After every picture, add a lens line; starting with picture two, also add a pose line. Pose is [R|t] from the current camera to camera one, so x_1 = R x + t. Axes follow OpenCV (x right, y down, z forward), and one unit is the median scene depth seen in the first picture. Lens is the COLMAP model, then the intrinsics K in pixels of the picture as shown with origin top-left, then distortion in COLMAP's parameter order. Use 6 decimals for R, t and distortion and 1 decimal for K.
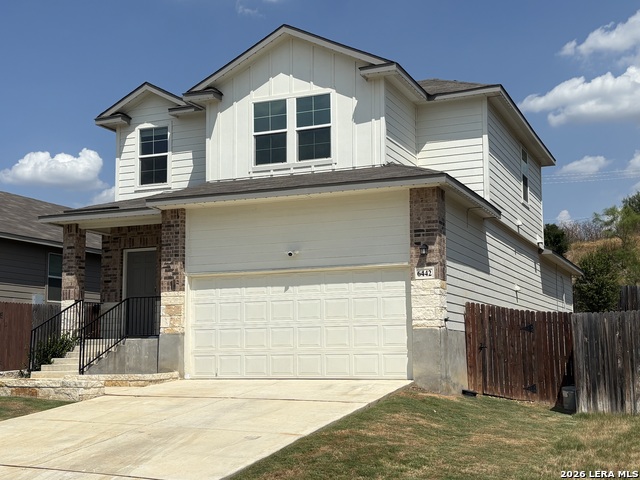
lens RADIAL K [[868.3, 0, 320.0], [0, 868.3, 240.0], [0, 0, 1]] dist [-0.026201, -0.030078]
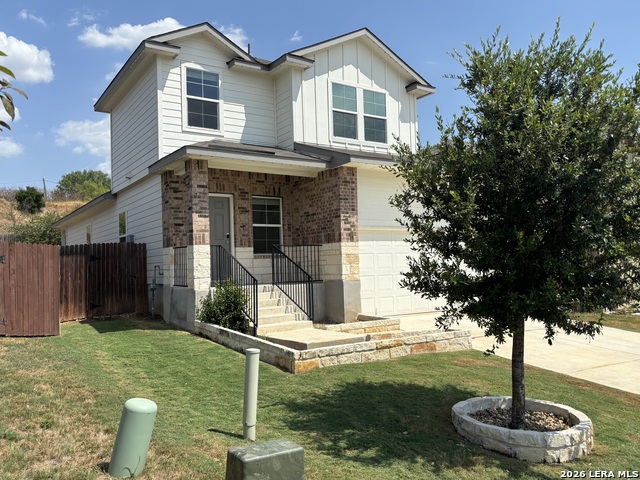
lens RADIAL K [[543.0, 0, 320.0], [0, 543.0, 240.0], [0, 0, 1]] dist [0.005230, -0.003828]
pose [[0.553015, 0.036046, 0.832391, -0.689161], [-0.089042, 0.995899, 0.016030, 0.044301], [-0.828400, -0.082983, 0.553956, 0.587798]]
